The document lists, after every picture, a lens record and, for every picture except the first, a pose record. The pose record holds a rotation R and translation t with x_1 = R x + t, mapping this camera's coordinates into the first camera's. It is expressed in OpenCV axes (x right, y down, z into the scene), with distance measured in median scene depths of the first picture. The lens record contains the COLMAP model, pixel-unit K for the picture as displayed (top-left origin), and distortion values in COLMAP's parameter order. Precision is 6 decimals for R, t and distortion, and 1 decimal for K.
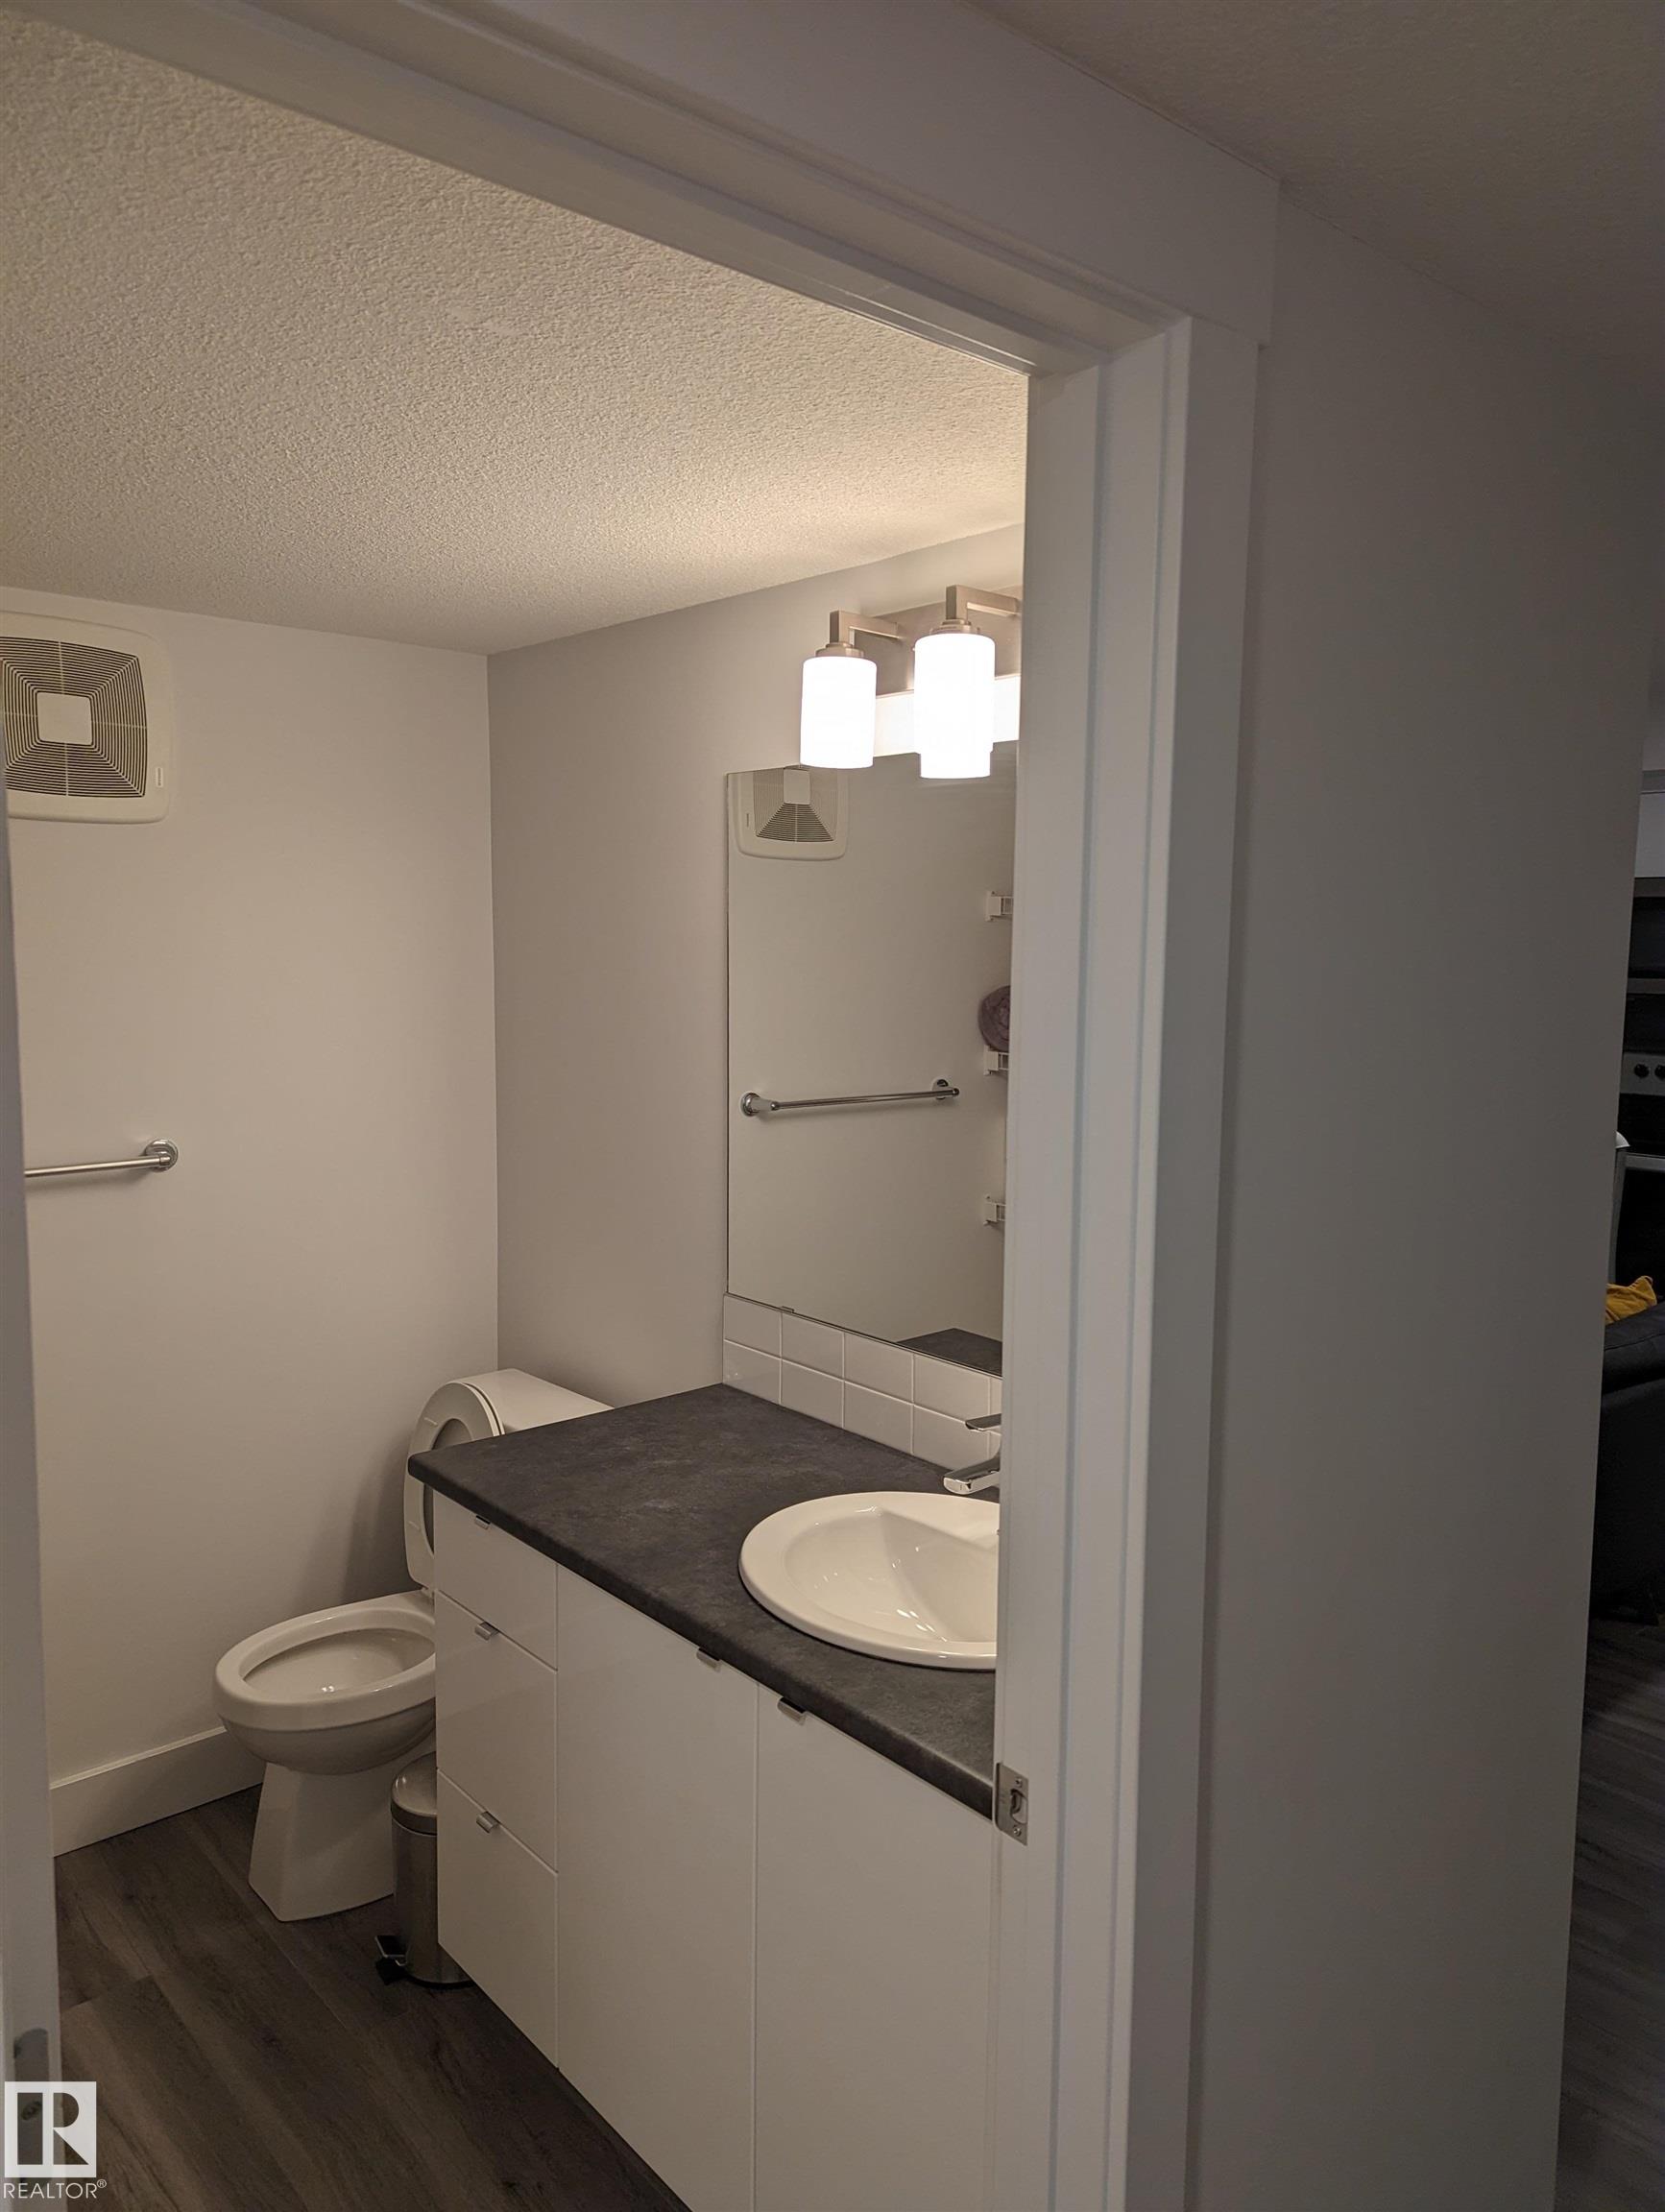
lens RADIAL K [[1517.2, 0, 832.5], [0, 1517.2, 1106.0], [0, 0, 1]] dist [0.054710, -0.047993]
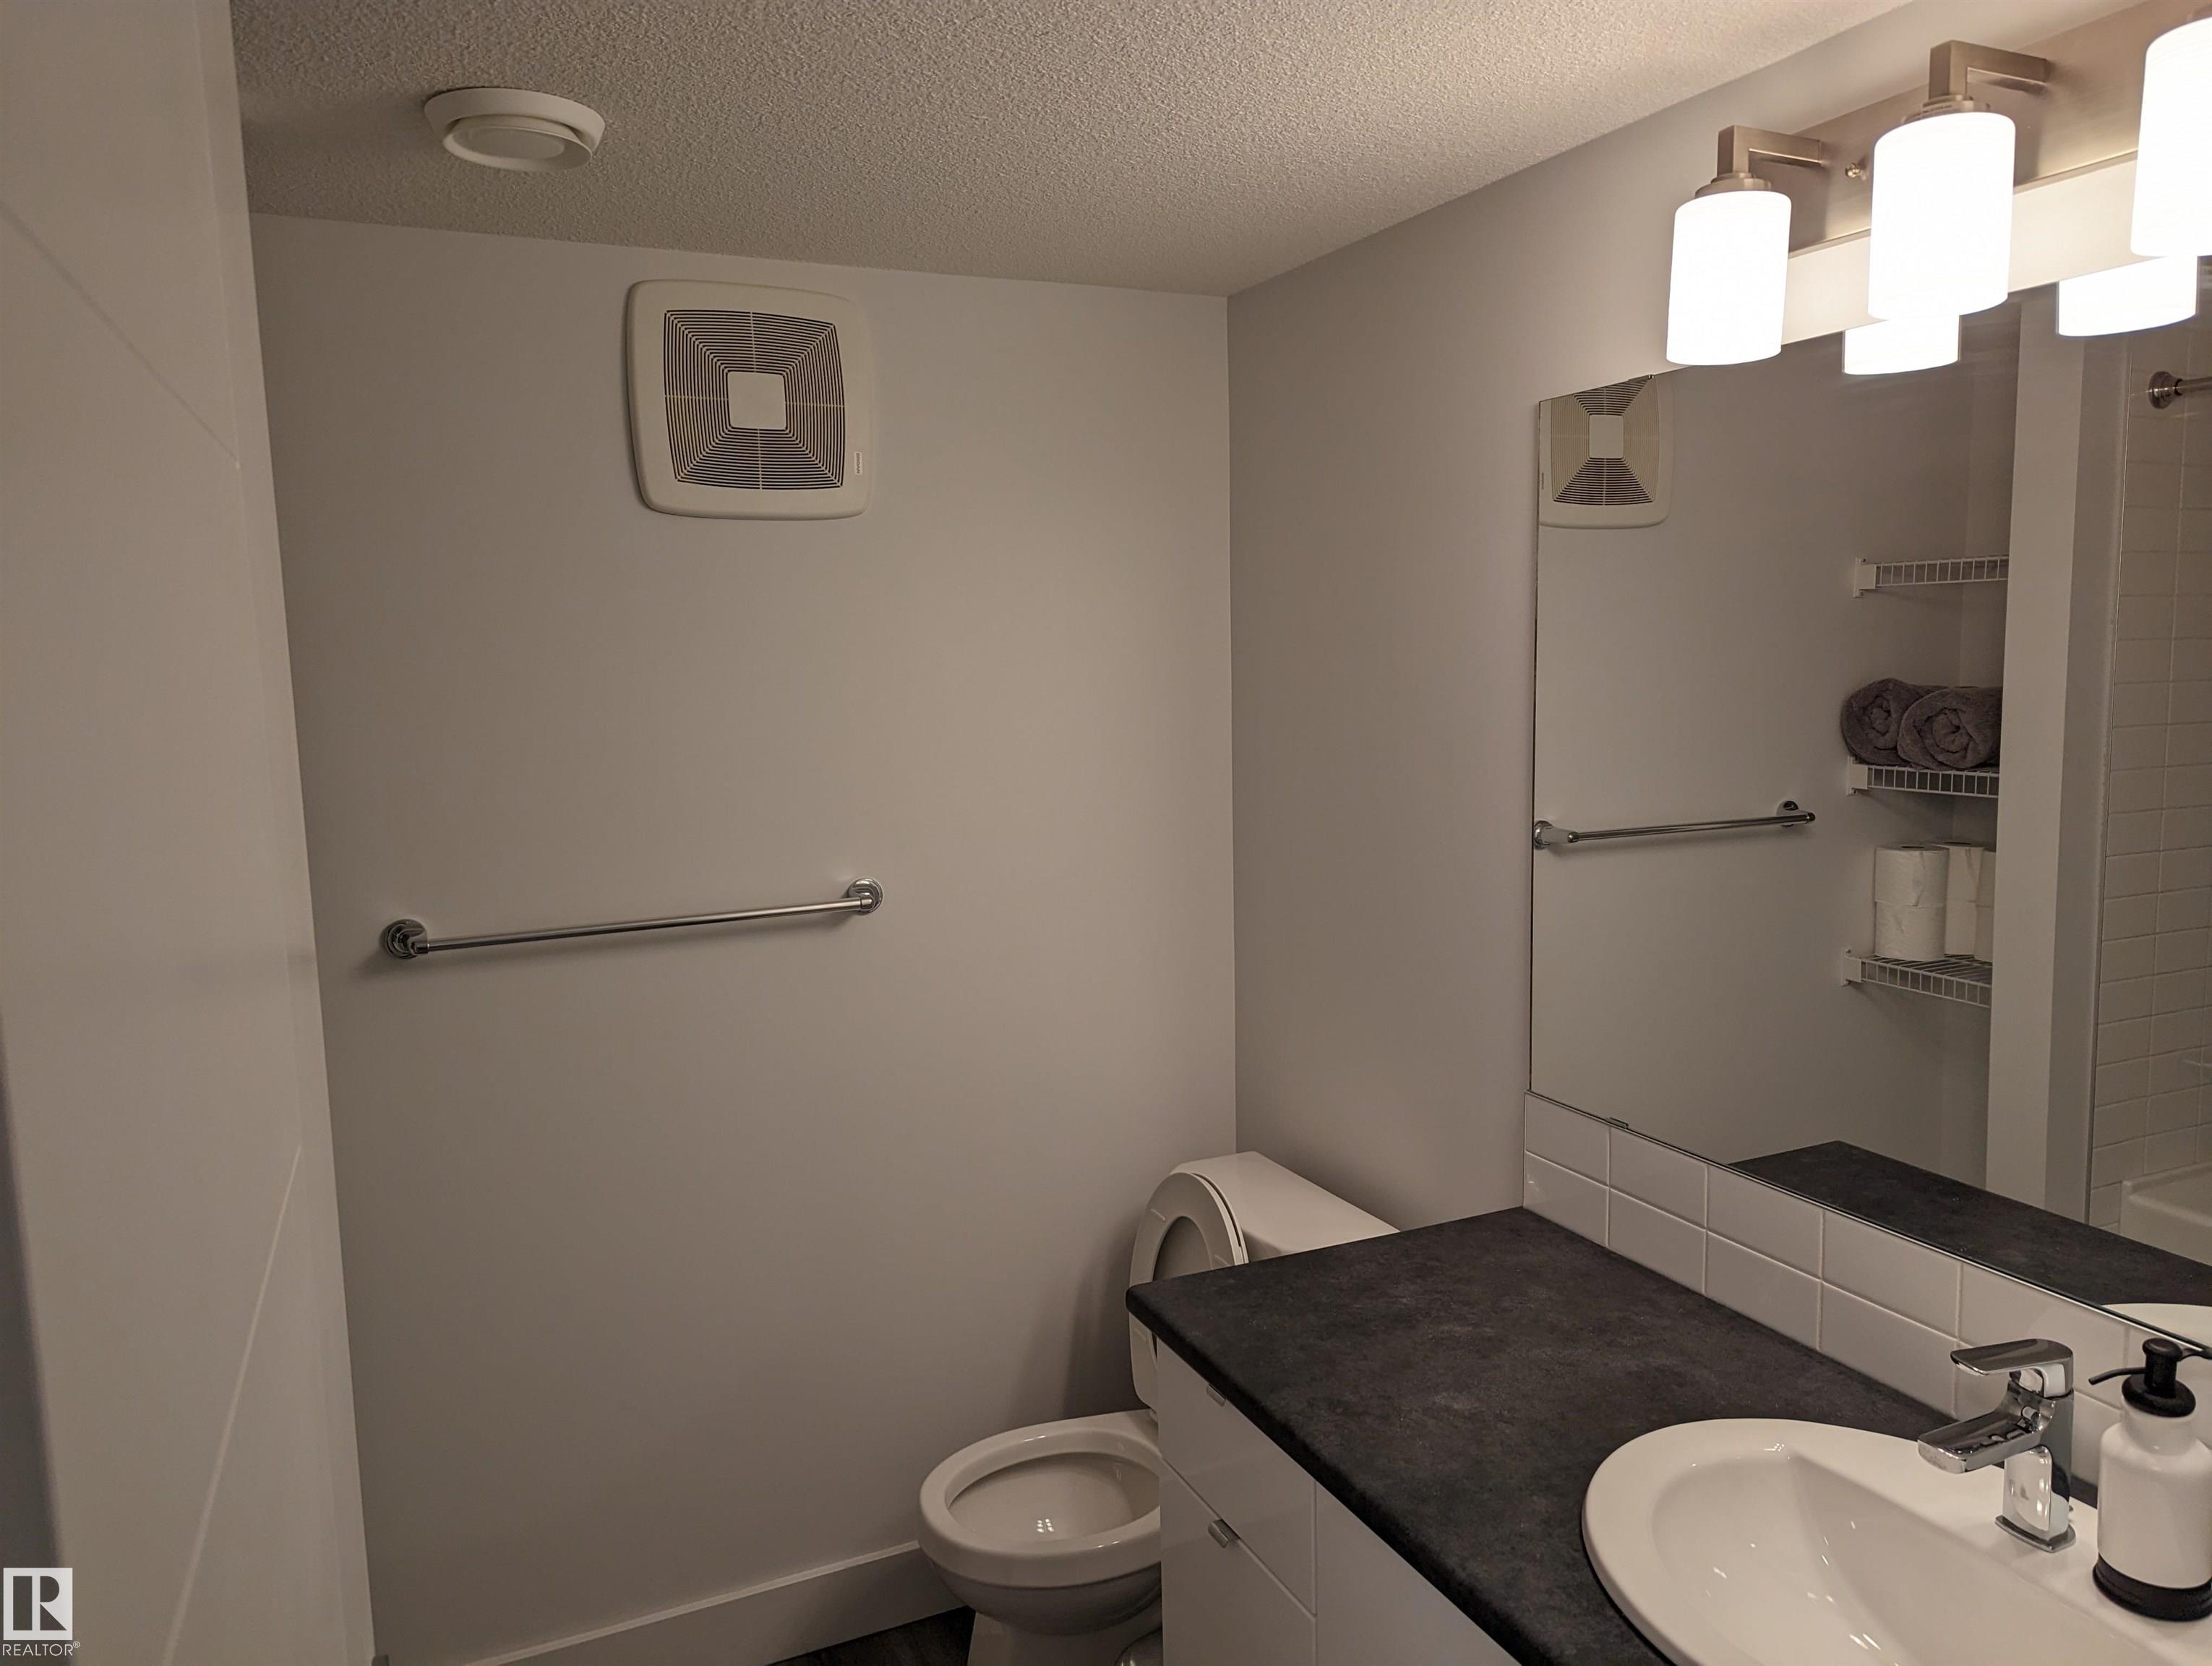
lens RADIAL K [[1539.8, 0, 1101.2], [0, 1539.8, 843.6], [0, 0, 1]] dist [0.080488, -0.085690]
pose [[0.954221, 0.005573, -0.299052, -0.046465], [-0.000851, 0.999873, 0.015920, -0.014158], [0.299103, -0.014936, 0.954104, 0.212830]]
